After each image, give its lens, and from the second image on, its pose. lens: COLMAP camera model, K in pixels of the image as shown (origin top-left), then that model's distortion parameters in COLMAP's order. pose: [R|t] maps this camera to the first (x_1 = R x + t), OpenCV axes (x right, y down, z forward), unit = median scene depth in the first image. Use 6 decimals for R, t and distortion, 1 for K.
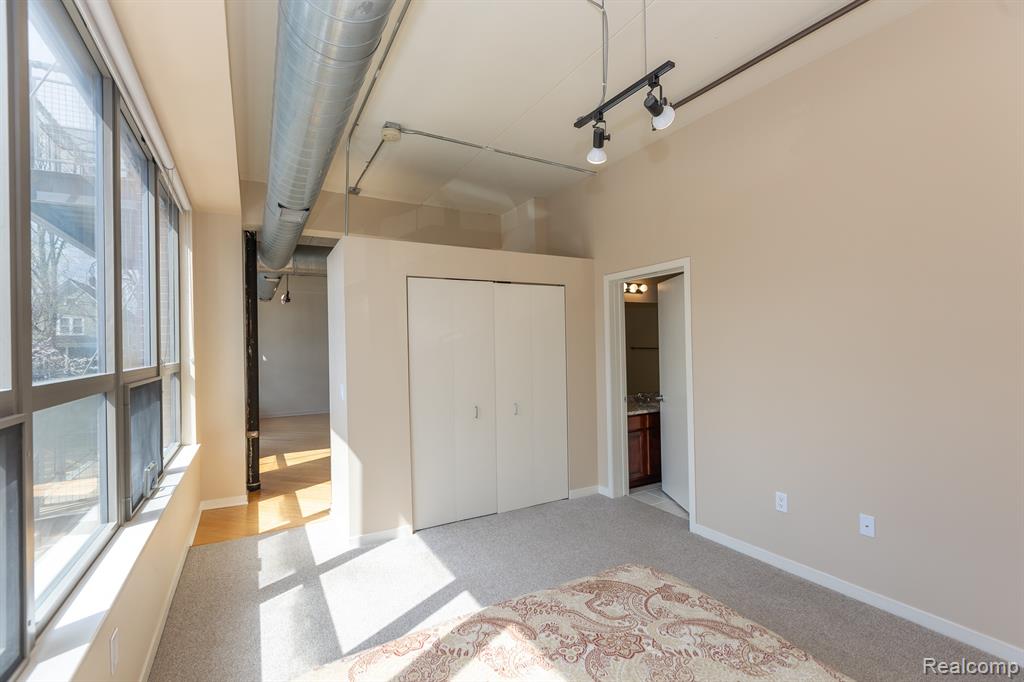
lens RADIAL K [[458.7, 0, 512.5], [0, 458.7, 344.4], [0, 0, 1]] dist [-0.000574, -0.000142]
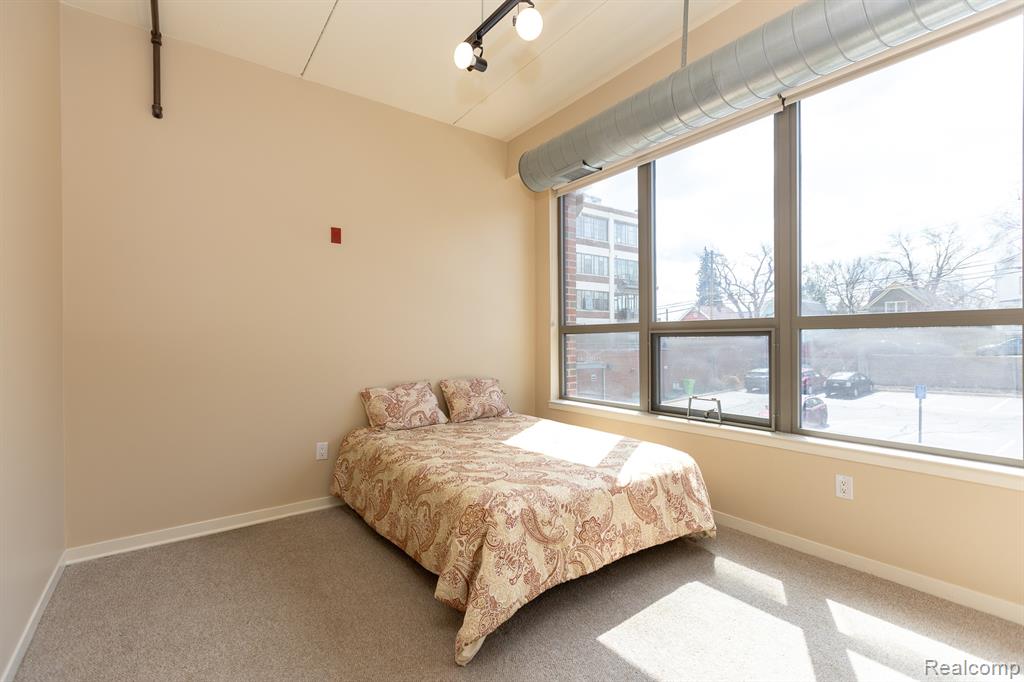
lens RADIAL K [[458.7, 0, 512.5], [0, 458.7, 344.4], [0, 0, 1]] dist [-0.000574, -0.000142]
pose [[-0.992105, 0.024249, -0.123045, 0.336400], [0.023237, 0.999683, 0.009658, 0.107411], [0.123240, 0.006722, -0.992354, 1.859179]]
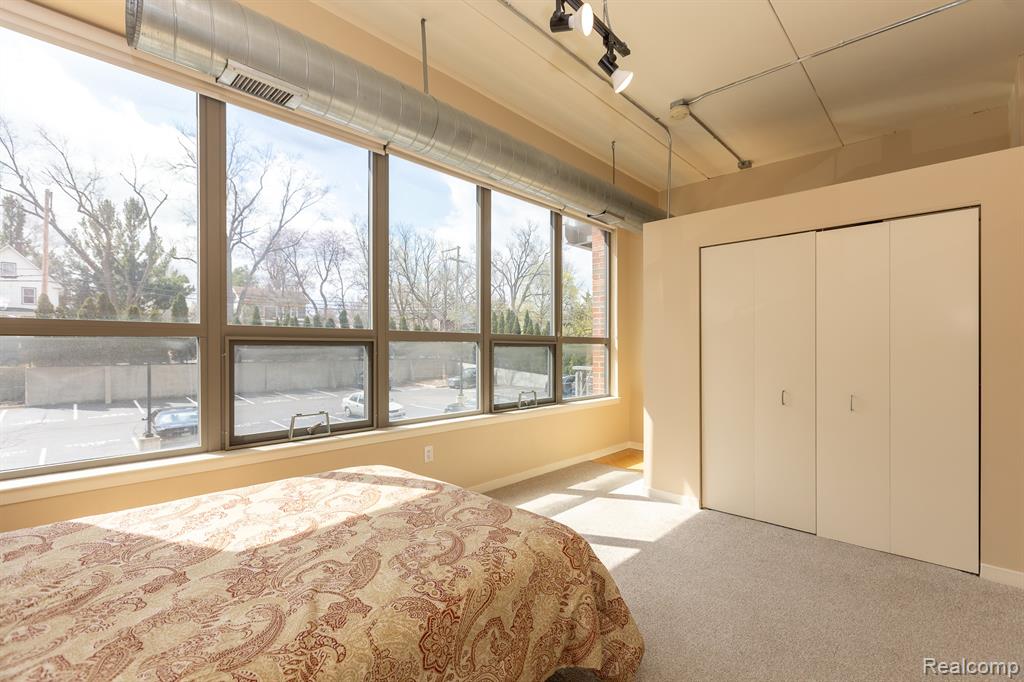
lens RADIAL K [[458.6, 0, 520.0], [0, 458.6, 350.9], [0, 0, 1]] dist [0.002370, 0.000090]
pose [[0.298289, 0.024118, -0.954171, 1.046277], [-0.005242, 0.999707, 0.023630, 0.090803], [0.954461, -0.002047, 0.298328, 0.584882]]
